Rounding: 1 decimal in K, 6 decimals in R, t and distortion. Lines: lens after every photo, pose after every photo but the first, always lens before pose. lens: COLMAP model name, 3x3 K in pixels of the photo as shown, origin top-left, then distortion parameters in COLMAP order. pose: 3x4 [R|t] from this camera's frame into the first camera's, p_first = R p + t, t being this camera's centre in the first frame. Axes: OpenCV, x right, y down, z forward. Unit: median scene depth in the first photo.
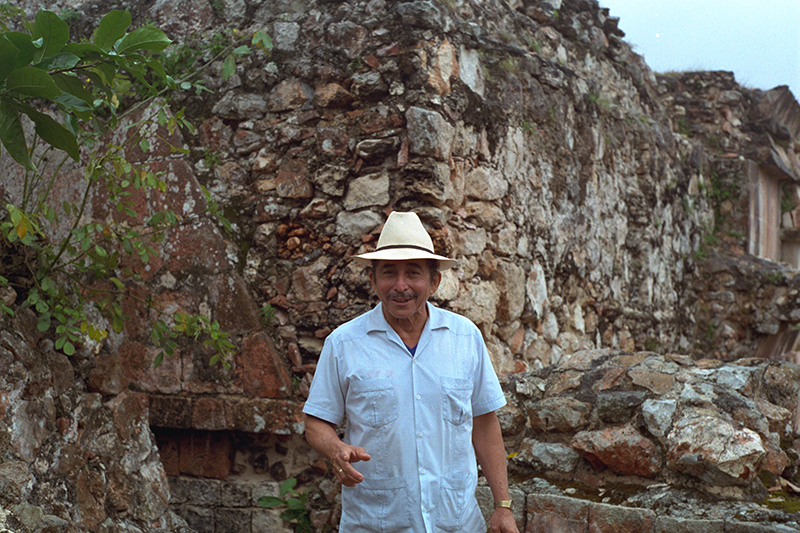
lens RADIAL K [[1257.6, 0, 399.9], [0, 1257.6, 266.0], [0, 0, 1]] dist [-0.072778, 0.000000]
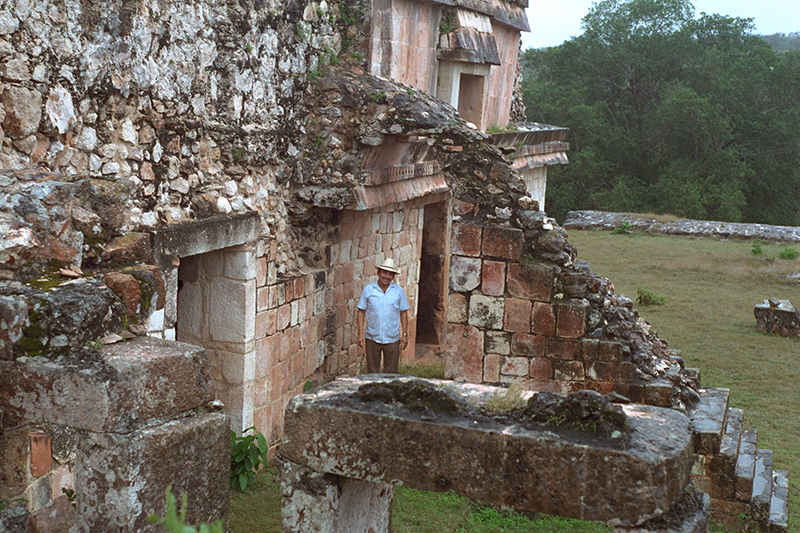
lens RADIAL K [[1257.6, 0, 423.4], [0, 1257.6, 298.1], [0, 0, 1]] dist [-0.072778, 0.000000]
pose [[0.996951, 0.016625, 0.076236, 0.295782], [-0.030887, 0.981314, 0.189918, -0.033110], [-0.071654, -0.191694, 0.978836, -0.187515]]
